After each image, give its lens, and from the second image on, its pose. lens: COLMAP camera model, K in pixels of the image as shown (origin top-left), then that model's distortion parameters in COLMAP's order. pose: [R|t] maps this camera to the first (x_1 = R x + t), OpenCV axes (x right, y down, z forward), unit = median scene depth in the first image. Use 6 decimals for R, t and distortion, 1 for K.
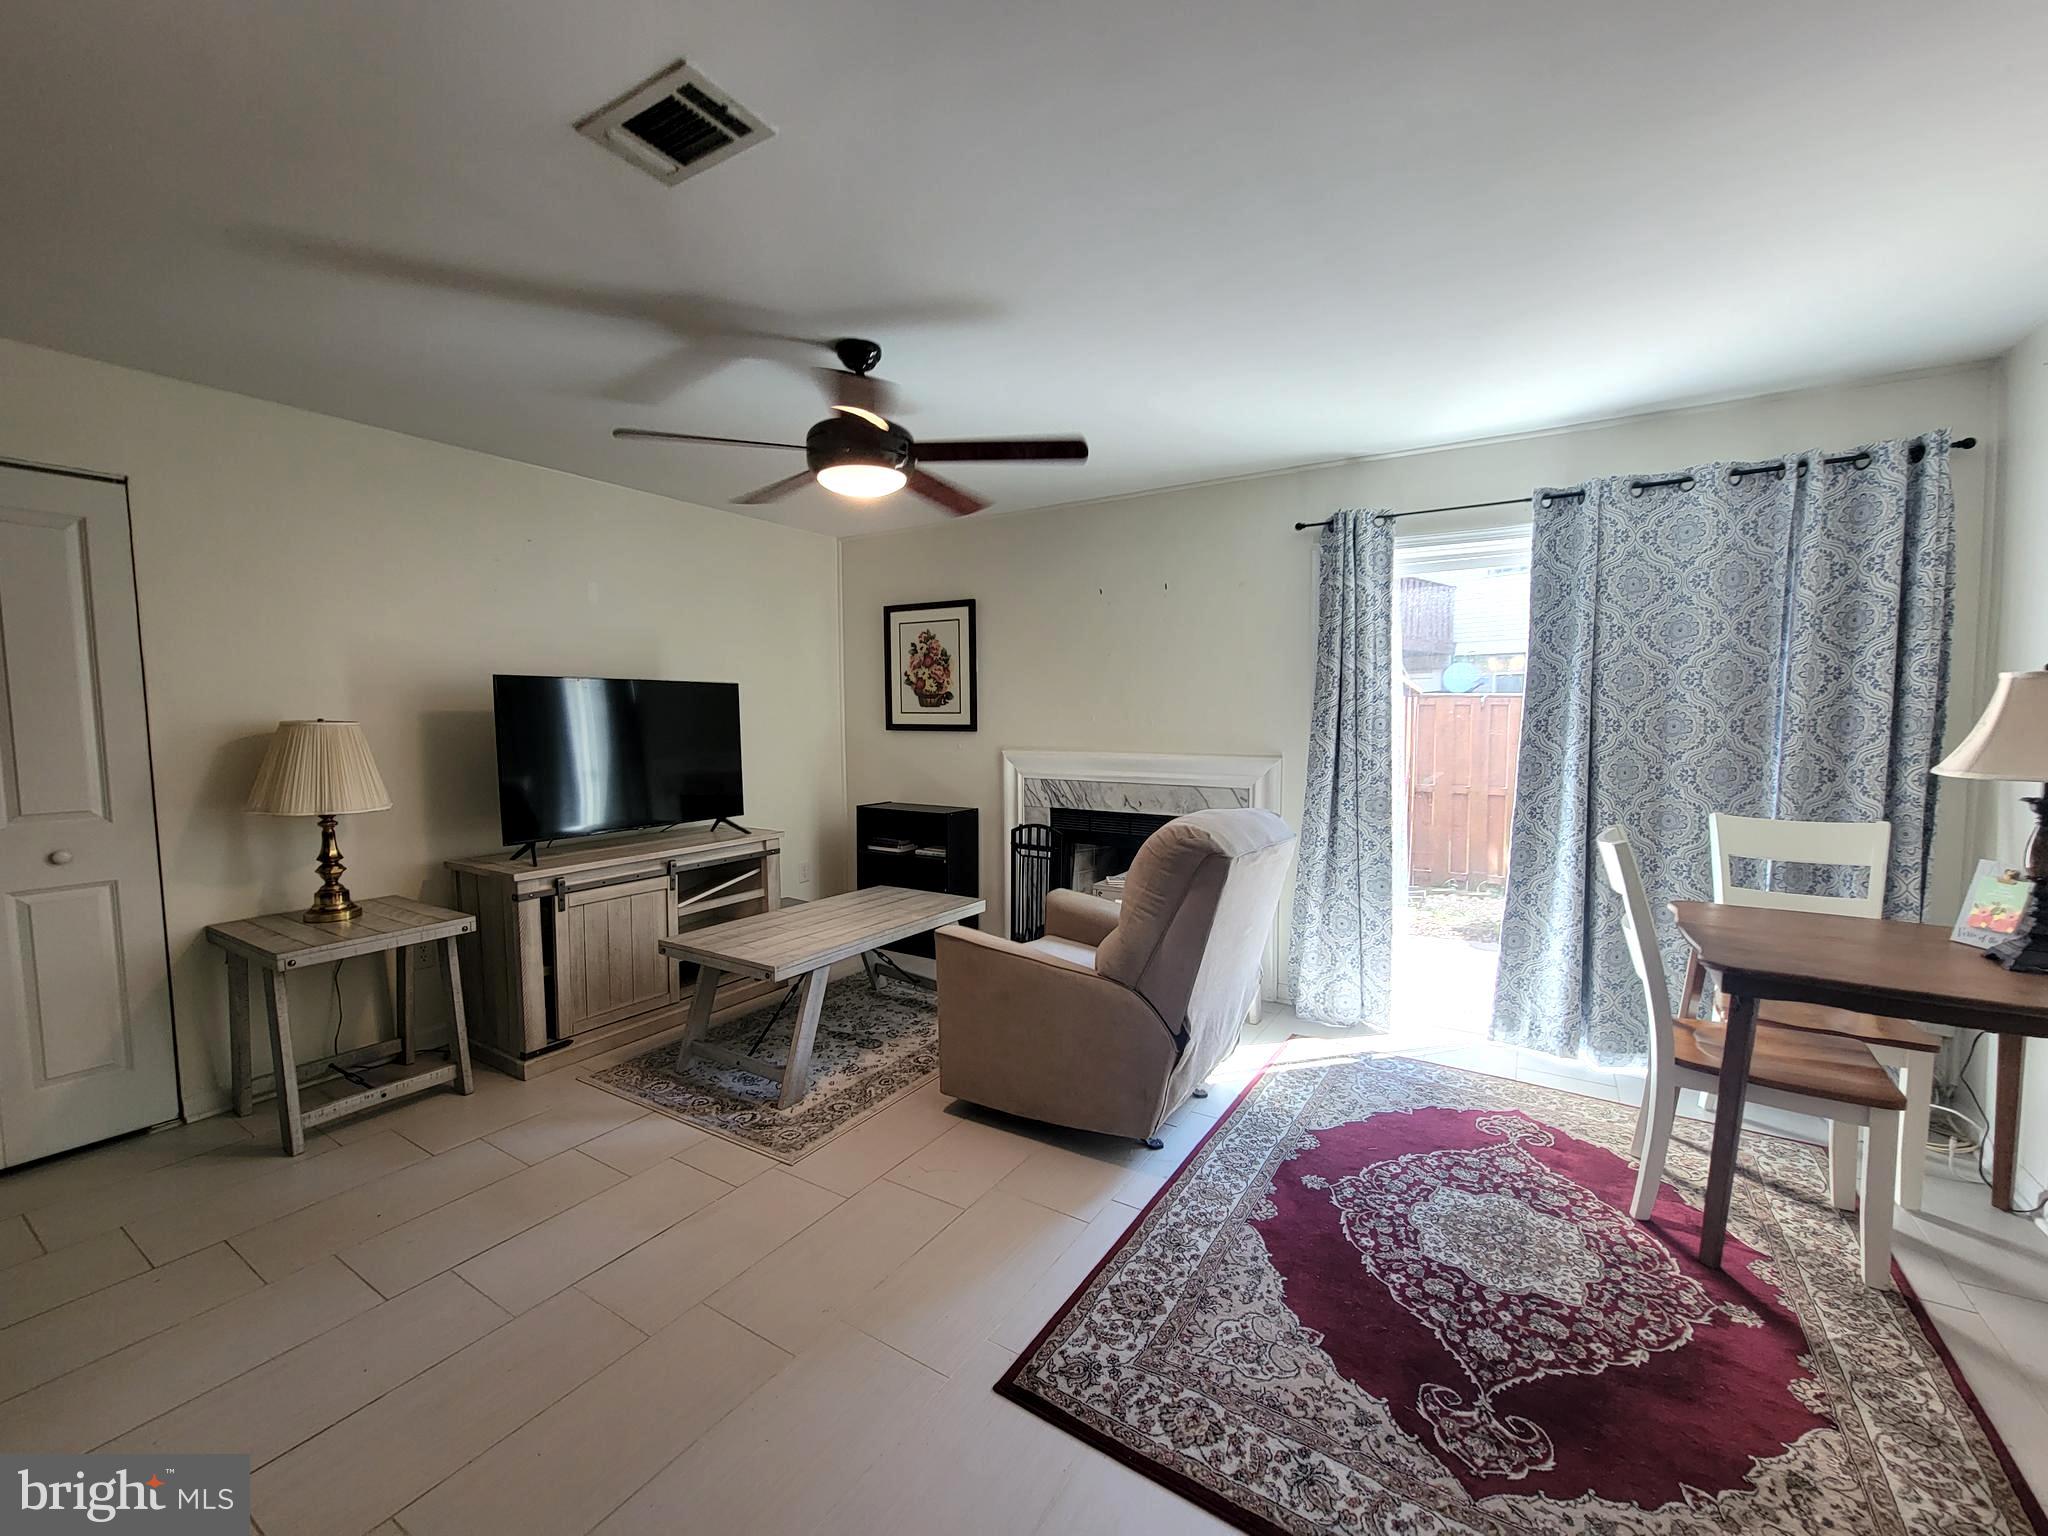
lens RADIAL K [[842.4, 0, 1021.5], [0, 842.4, 767.2], [0, 0, 1]] dist [-0.011967, 0.000169]
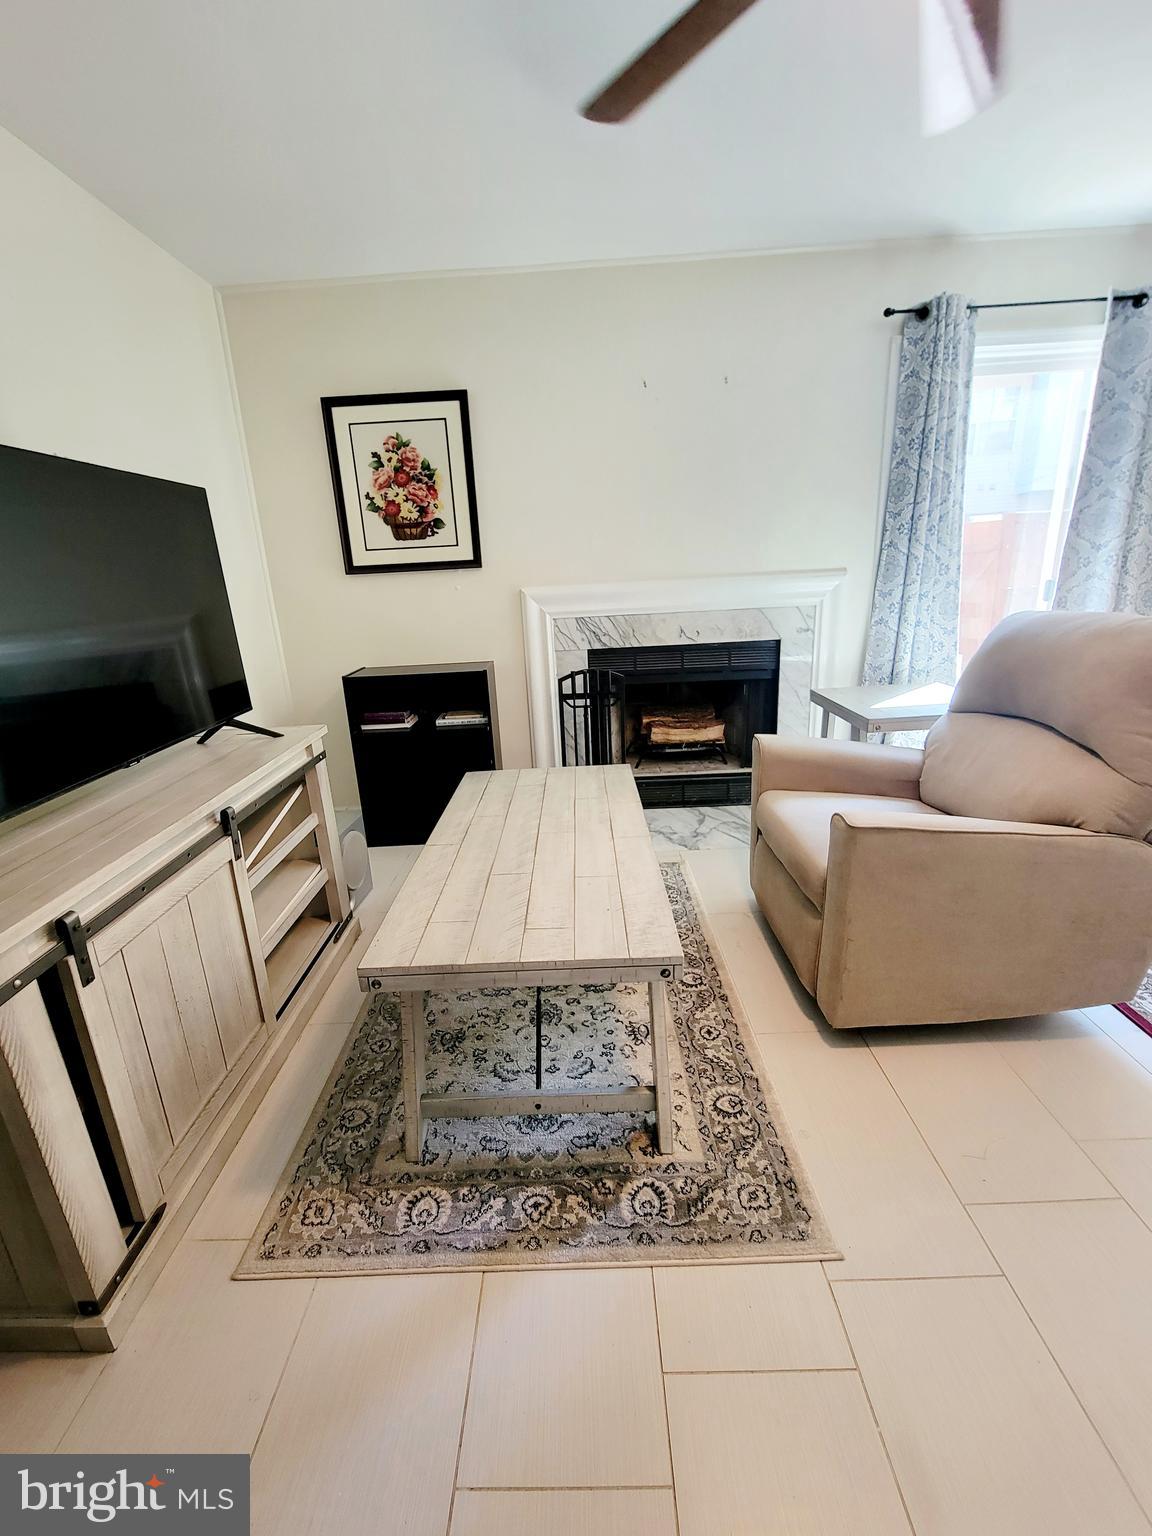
lens RADIAL K [[631.8, 0, 564.9], [0, 631.8, 747.3], [0, 0, 1]] dist [-0.011967, 0.000169]
pose [[0.854031, -0.183382, 0.486828, -0.320950], [0.085596, 0.972589, 0.216203, 0.002026], [-0.513132, -0.142974, 0.846318, 0.417550]]
